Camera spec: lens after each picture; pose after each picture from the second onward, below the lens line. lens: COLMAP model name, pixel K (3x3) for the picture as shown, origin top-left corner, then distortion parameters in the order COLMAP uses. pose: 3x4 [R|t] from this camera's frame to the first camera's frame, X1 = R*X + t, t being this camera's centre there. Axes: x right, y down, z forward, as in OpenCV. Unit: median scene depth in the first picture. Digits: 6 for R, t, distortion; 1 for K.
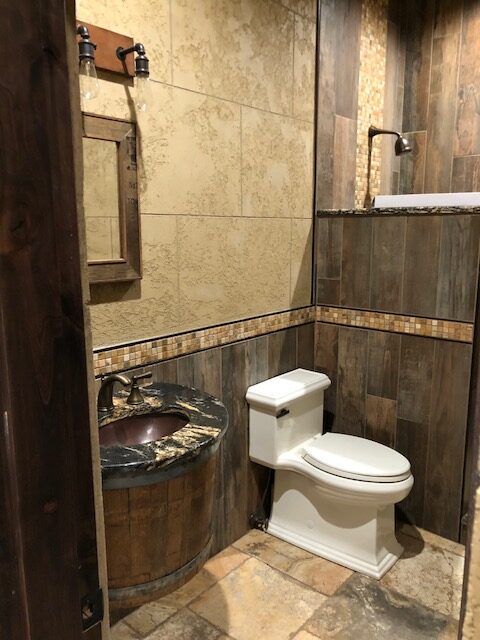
lens RADIAL K [[523.1, 0, 239.3], [0, 523.1, 319.4], [0, 0, 1]] dist [0.038481, -0.038314]
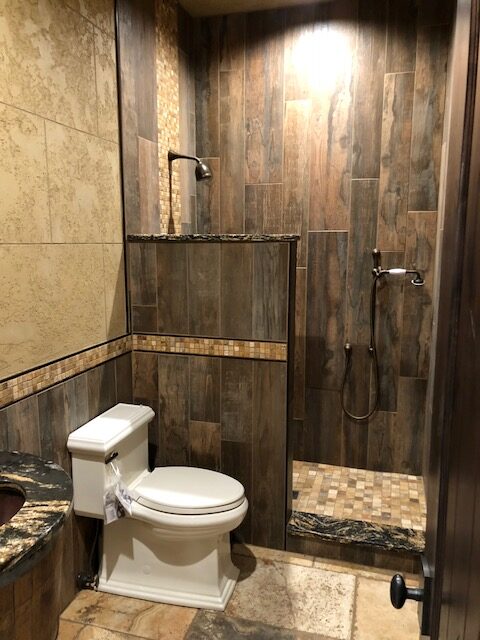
lens RADIAL K [[523.1, 0, 238.3], [0, 523.1, 319.4], [0, 0, 1]] dist [0.038481, -0.038314]
pose [[0.910024, -0.060035, 0.410185, -0.087224], [0.069701, 0.997531, -0.008639, -0.042218], [-0.408653, 0.036452, 0.911962, 0.072837]]
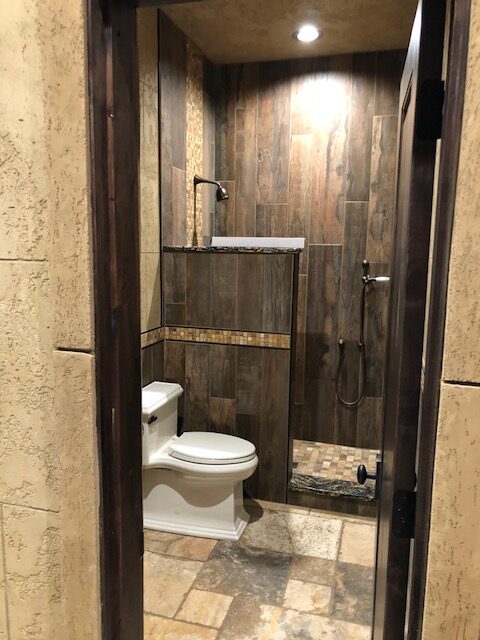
lens RADIAL K [[523.1, 0, 240.7], [0, 523.1, 322.8], [0, 0, 1]] dist [0.038481, -0.038314]
pose [[0.910017, -0.043408, 0.412293, -0.240352], [0.055020, 0.998352, -0.016330, -0.008151], [-0.410905, 0.037545, 0.910905, -0.180940]]
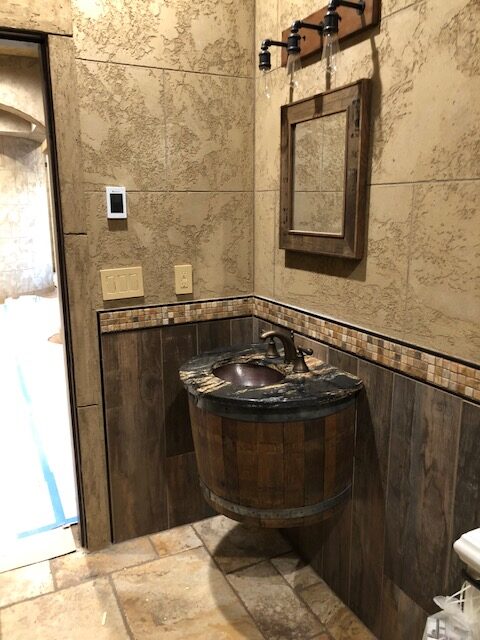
lens RADIAL K [[523.1, 0, 239.2], [0, 523.1, 324.5], [0, 0, 1]] dist [0.038481, -0.038314]
pose [[-0.399209, 0.204947, -0.893660, 0.633778], [-0.157577, 0.944857, 0.287080, -0.173662], [0.903217, 0.255425, -0.344900, 1.019826]]
